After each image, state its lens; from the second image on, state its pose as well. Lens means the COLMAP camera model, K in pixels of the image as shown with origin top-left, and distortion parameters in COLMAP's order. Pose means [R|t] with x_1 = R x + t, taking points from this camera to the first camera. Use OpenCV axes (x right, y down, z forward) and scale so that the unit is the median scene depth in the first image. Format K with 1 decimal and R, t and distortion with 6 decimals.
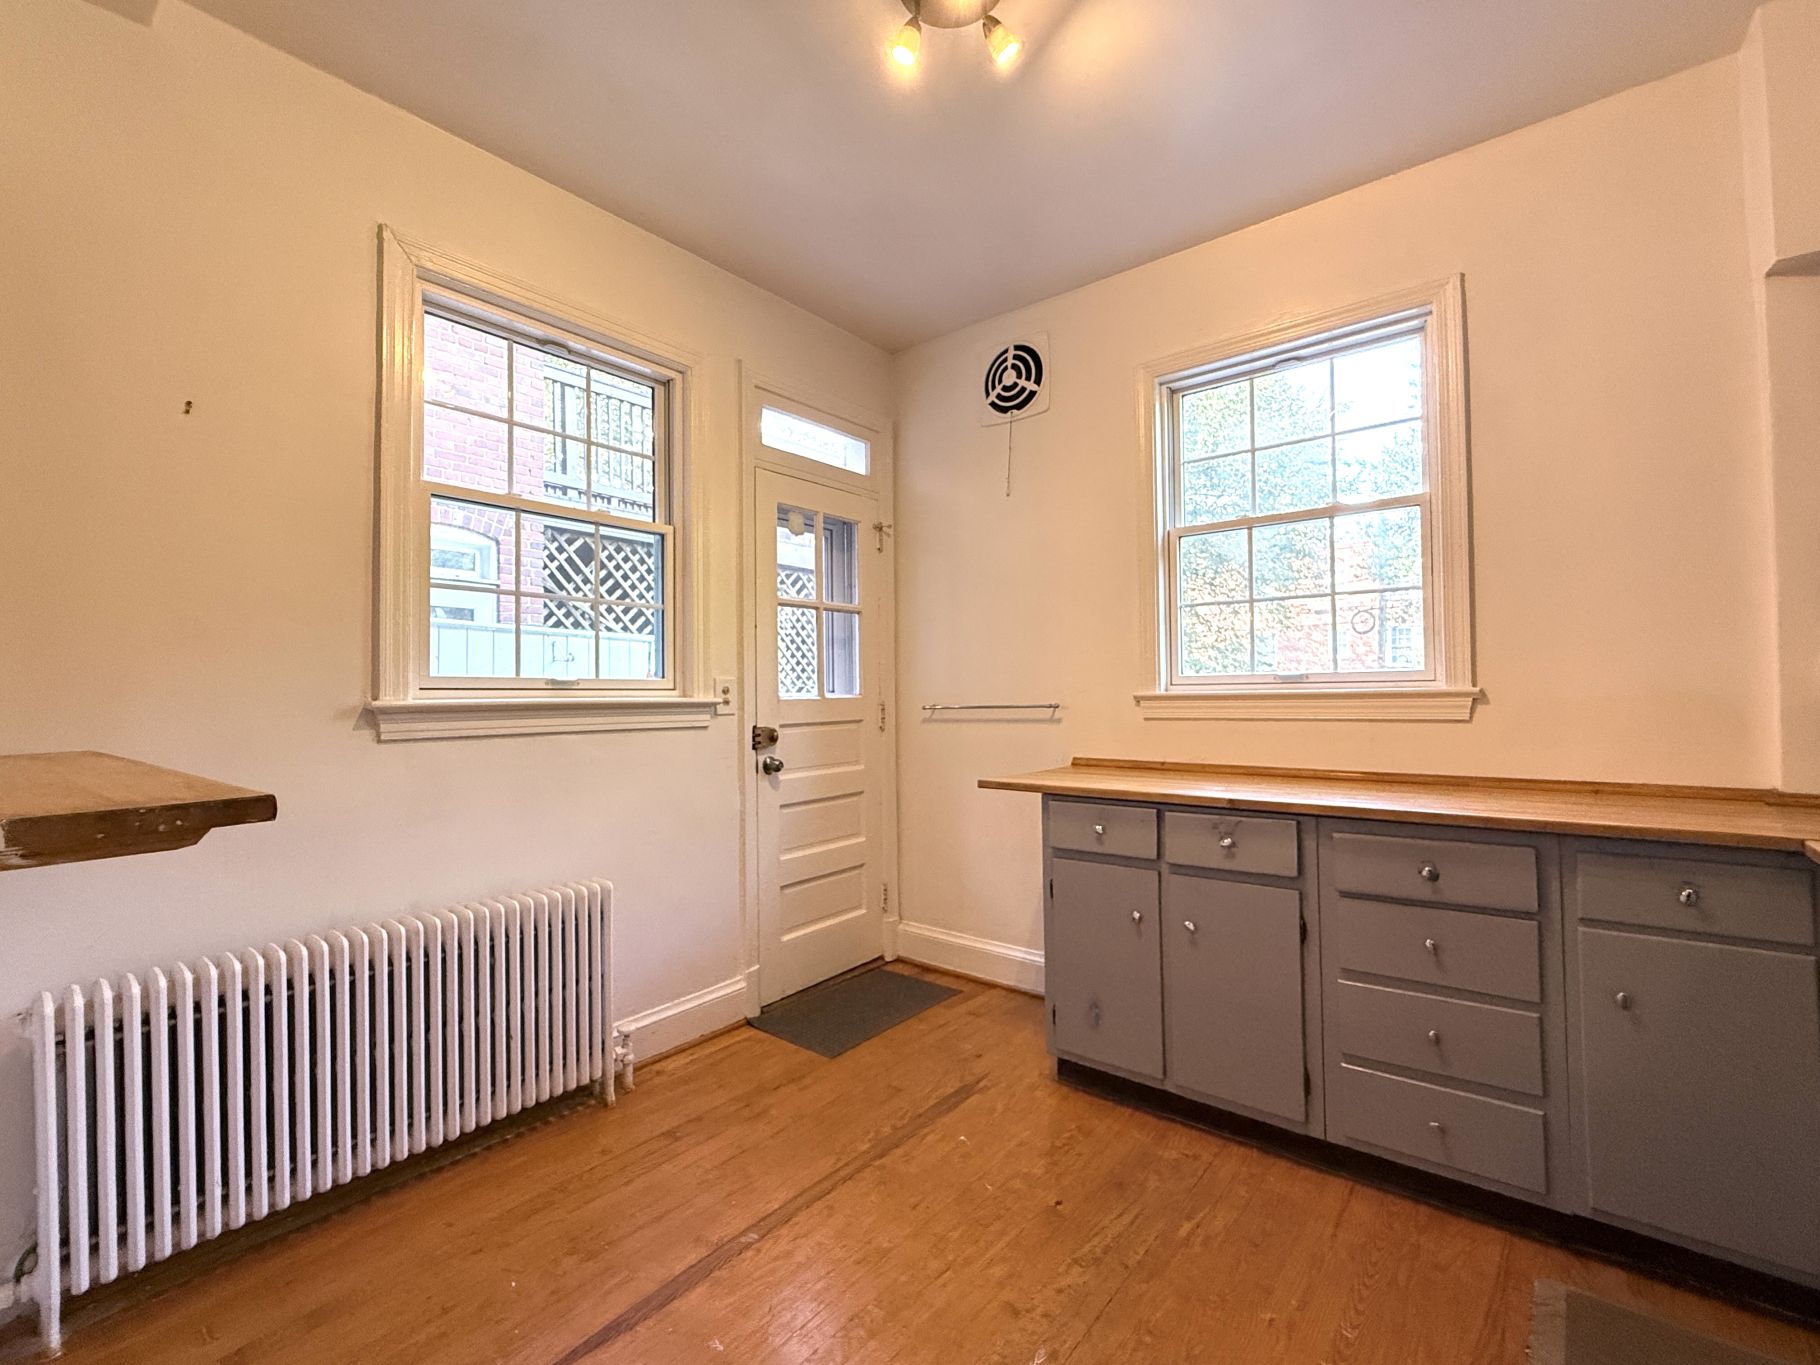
lens RADIAL K [[794.4, 0, 910.0], [0, 794.4, 682.5], [0, 0, 1]] dist [0.000171, 0.000005]
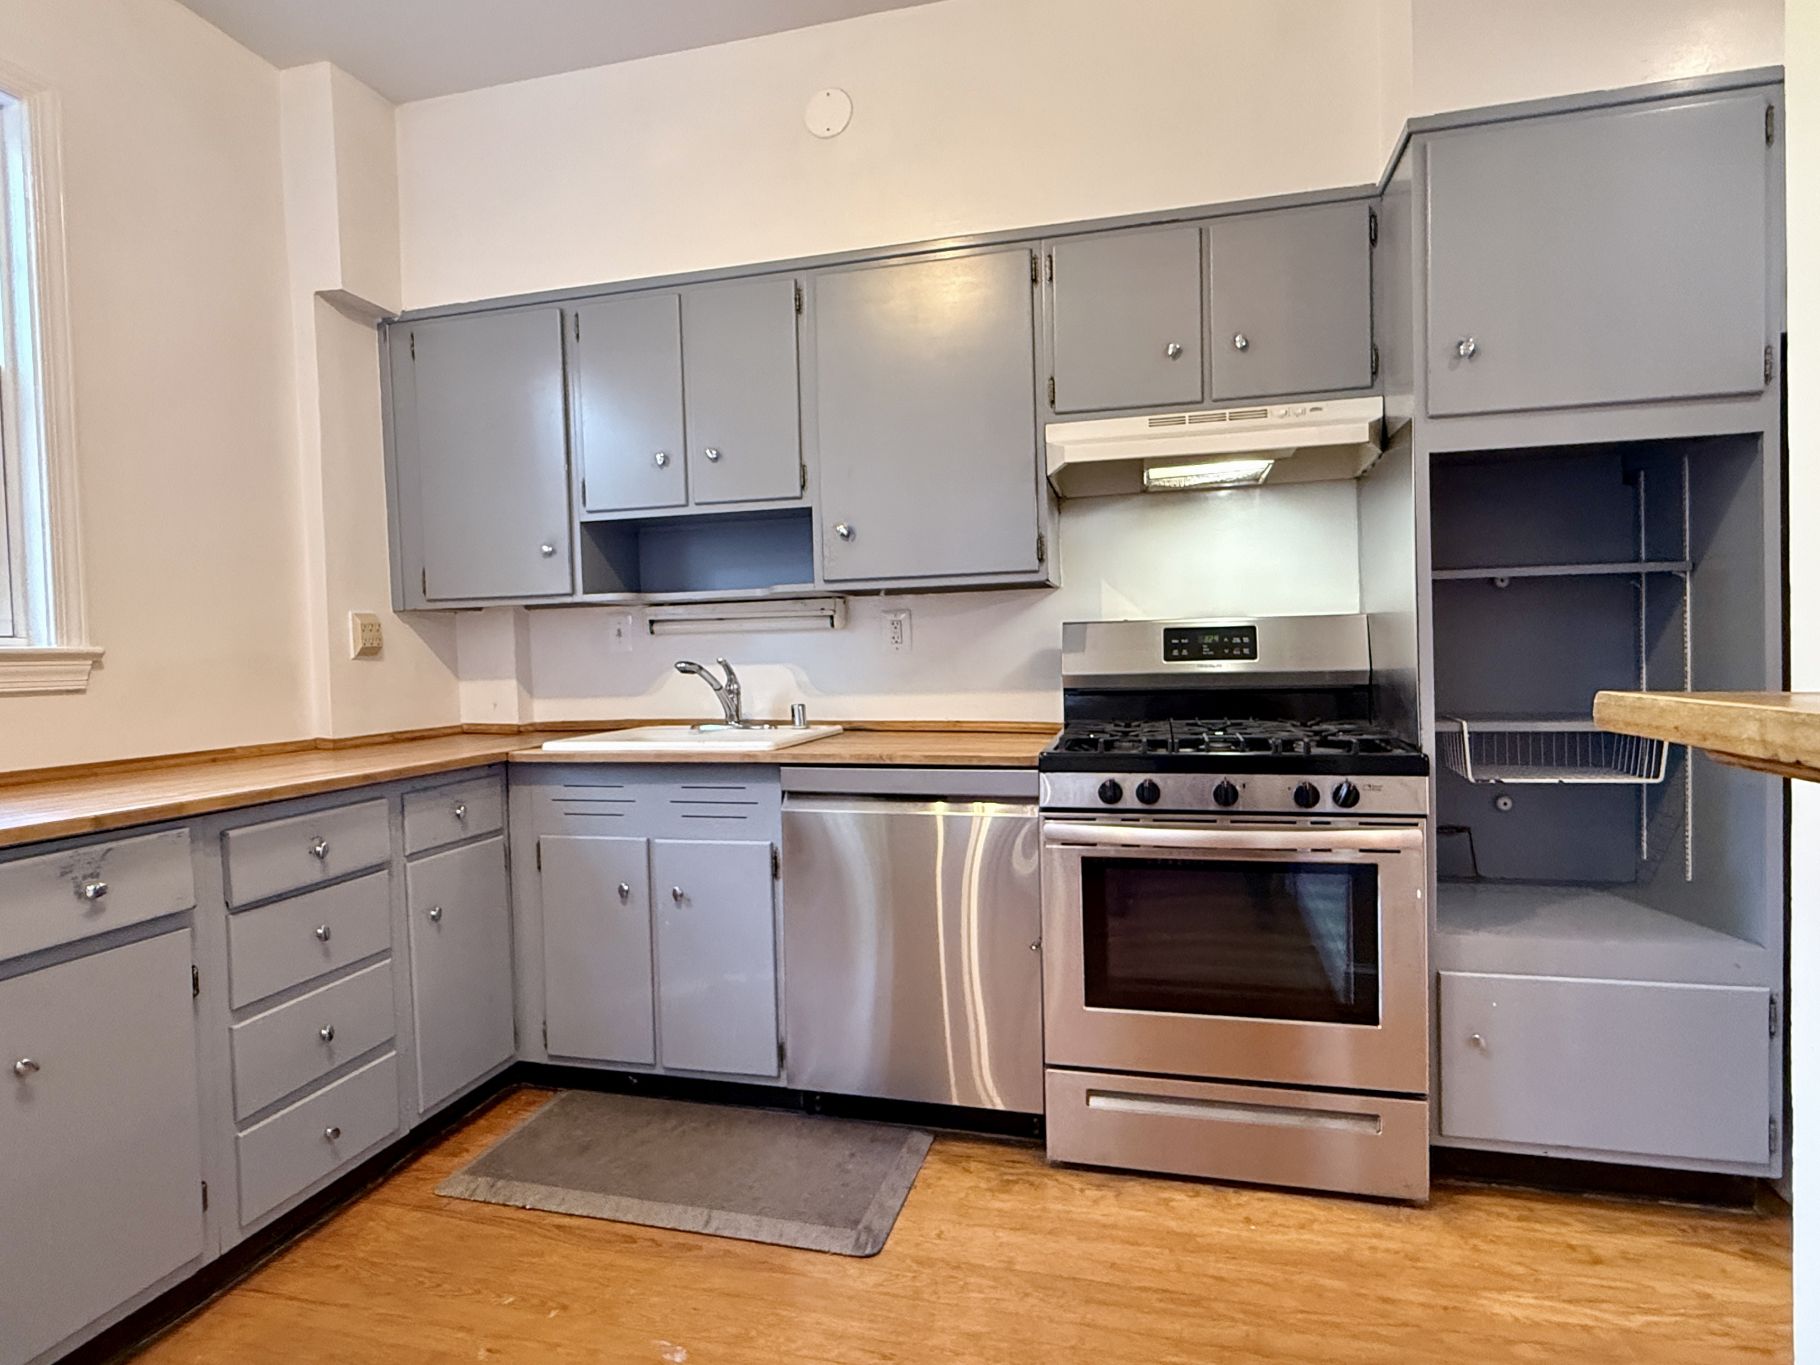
lens RADIAL K [[957.6, 0, 910.0], [0, 957.6, 682.5], [0, 0, 1]] dist [-0.000427, -0.000066]
pose [[-0.411910, -0.003551, 0.911218, -0.569639], [0.011029, 0.999900, 0.008882, 0.051728], [-0.911158, 0.013708, -0.411830, 0.825867]]
